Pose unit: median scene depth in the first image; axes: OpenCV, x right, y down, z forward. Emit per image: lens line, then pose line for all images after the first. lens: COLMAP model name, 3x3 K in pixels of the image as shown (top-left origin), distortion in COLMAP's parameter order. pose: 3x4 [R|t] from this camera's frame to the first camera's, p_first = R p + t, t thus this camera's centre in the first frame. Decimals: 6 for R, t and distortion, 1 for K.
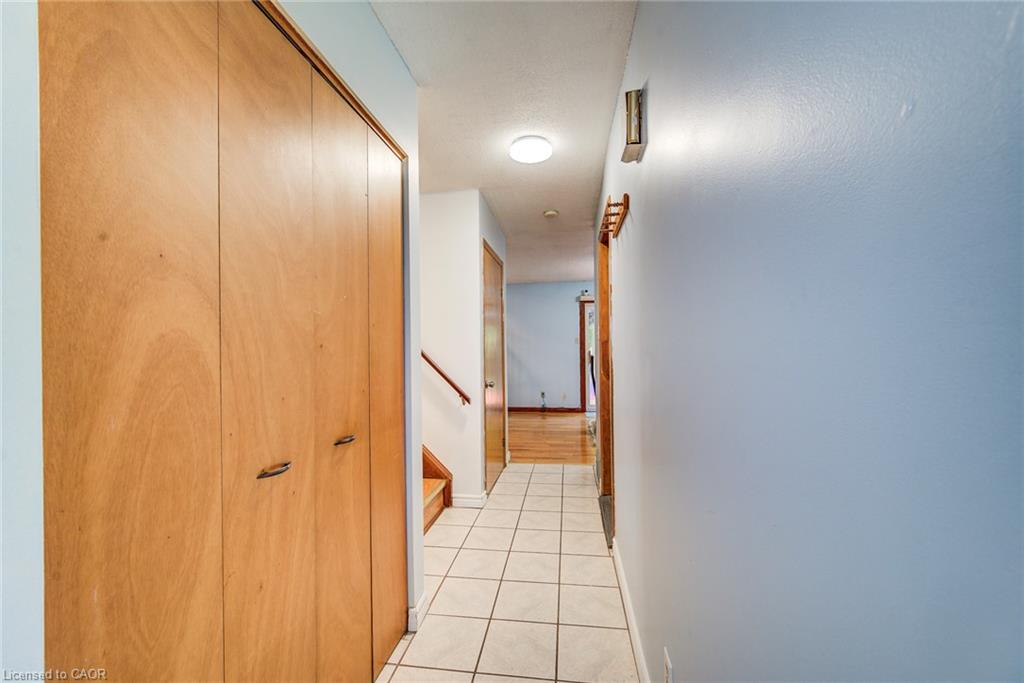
lens RADIAL K [[399.1, 0, 512.5], [0, 399.1, 344.4], [0, 0, 1]] dist [-0.001323, -0.000864]
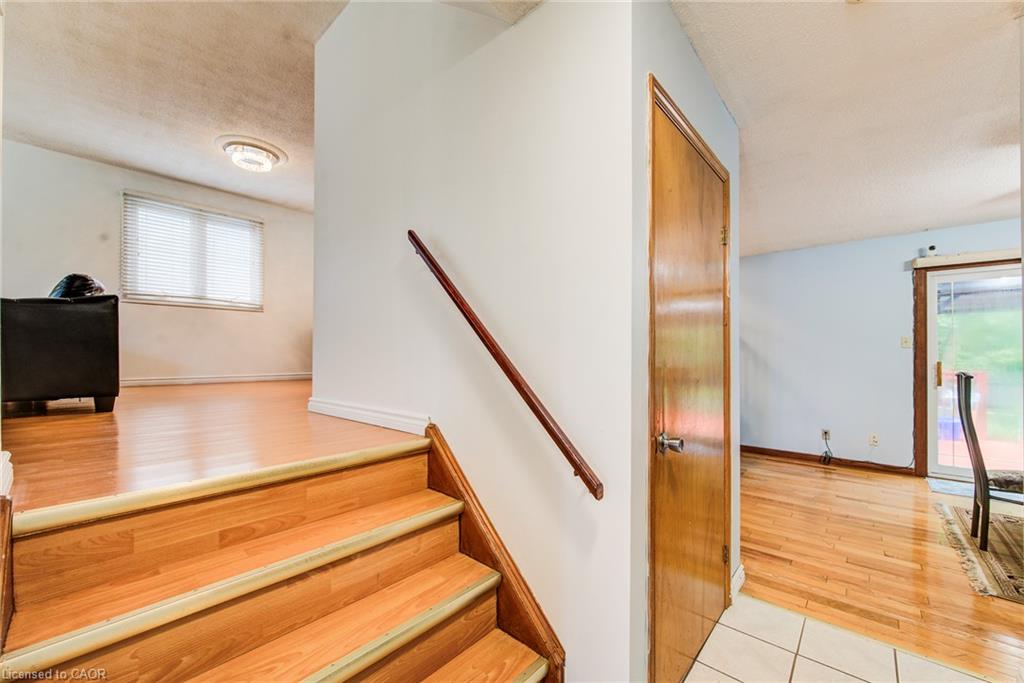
lens RADIAL K [[399.1, 0, 518.9], [0, 399.1, 351.7], [0, 0, 1]] dist [-0.001323, -0.000864]
pose [[0.838867, 0.009258, -0.544258, 0.015917], [-0.005892, 0.999951, 0.007928, 0.001875], [0.544305, -0.003444, 0.838881, 0.272669]]
